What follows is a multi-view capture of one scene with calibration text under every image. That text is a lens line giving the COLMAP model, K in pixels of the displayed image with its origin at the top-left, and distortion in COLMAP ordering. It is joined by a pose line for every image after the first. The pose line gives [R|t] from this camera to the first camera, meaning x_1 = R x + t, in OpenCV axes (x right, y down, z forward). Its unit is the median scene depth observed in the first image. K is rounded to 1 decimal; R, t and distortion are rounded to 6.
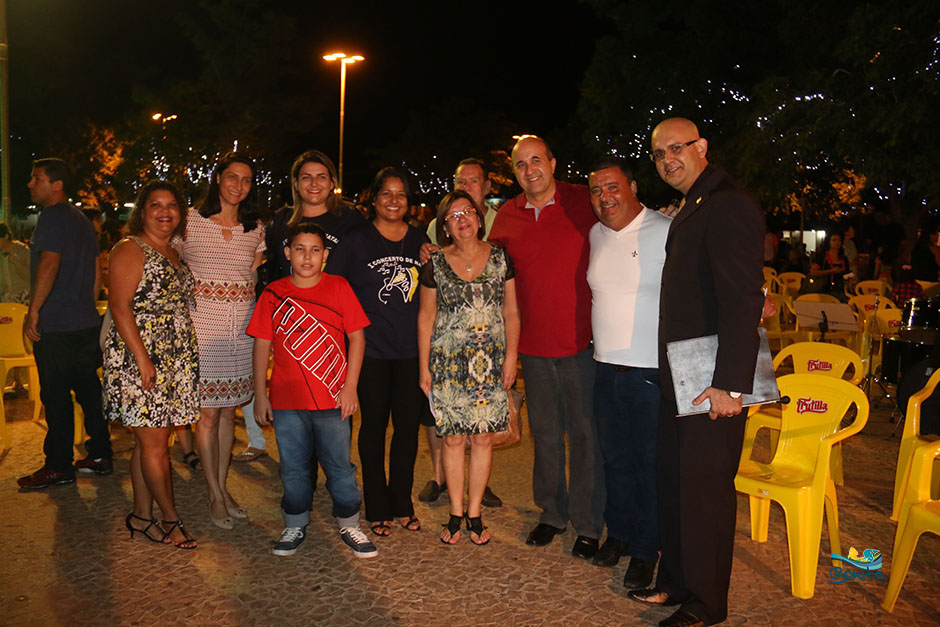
lens RADIAL K [[779.0, 0, 475.4], [0, 779.0, 313.0], [0, 0, 1]] dist [-0.173866, 0.135232]
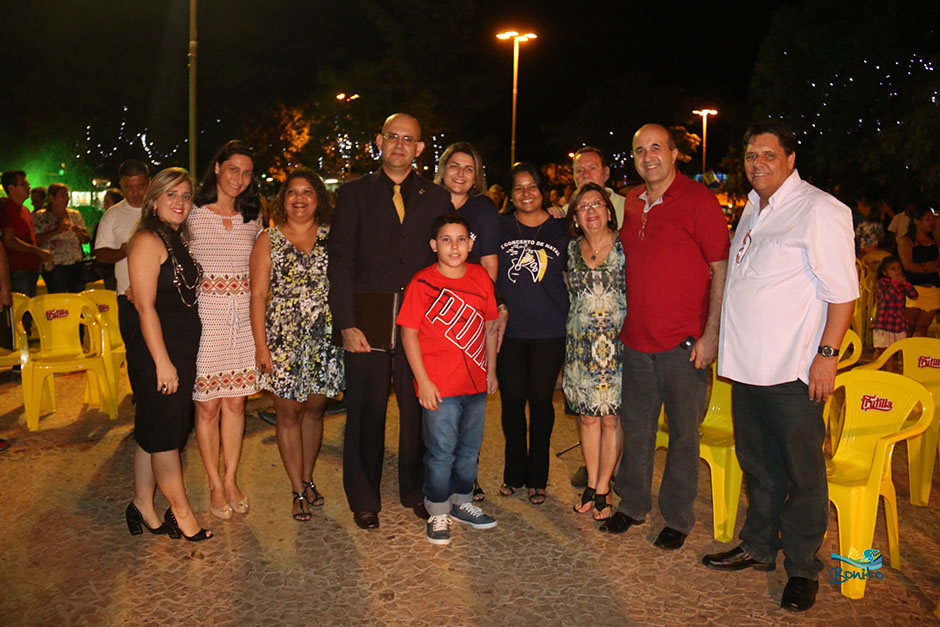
lens RADIAL K [[779.0, 0, 467.9], [0, 779.0, 315.1], [0, 0, 1]] dist [-0.173866, 0.135232]
pose [[0.971011, 0.035819, -0.236334, 0.118124], [-0.027778, 0.998919, 0.037269, -0.010824], [0.237413, -0.029624, 0.970957, -0.055011]]
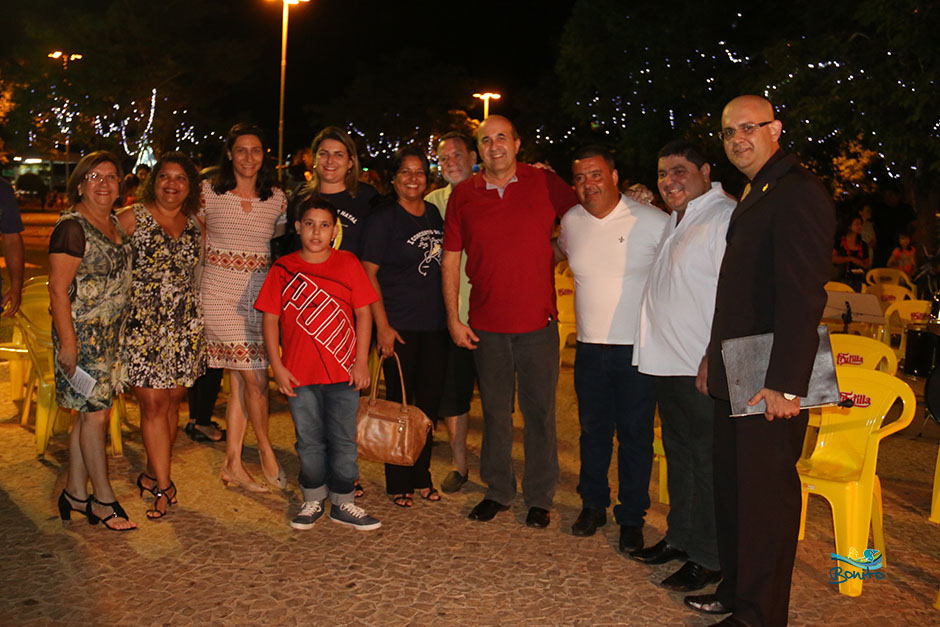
lens RADIAL K [[876.8, 0, 477.7], [0, 876.8, 311.7], [0, 0, 1]] dist [-0.046403, 0.000000]
pose [[0.997728, 0.017076, 0.065178, -0.095061], [-0.018366, 0.999646, 0.019255, -0.002859], [-0.064826, -0.020409, 0.997688, -0.069238]]
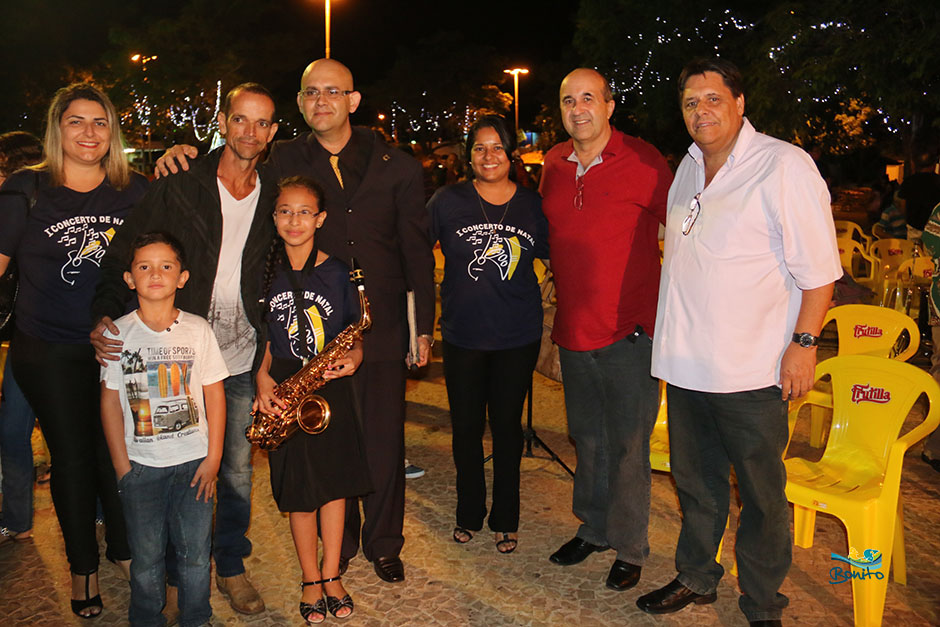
lens RADIAL K [[779.0, 0, 474.7], [0, 779.0, 310.7], [0, 0, 1]] dist [-0.173866, 0.135232]
pose [[0.999794, -0.018984, 0.007222, -0.015602], [0.018365, 0.996794, 0.077881, -0.036149], [-0.008677, -0.077732, 0.996937, 0.138930]]
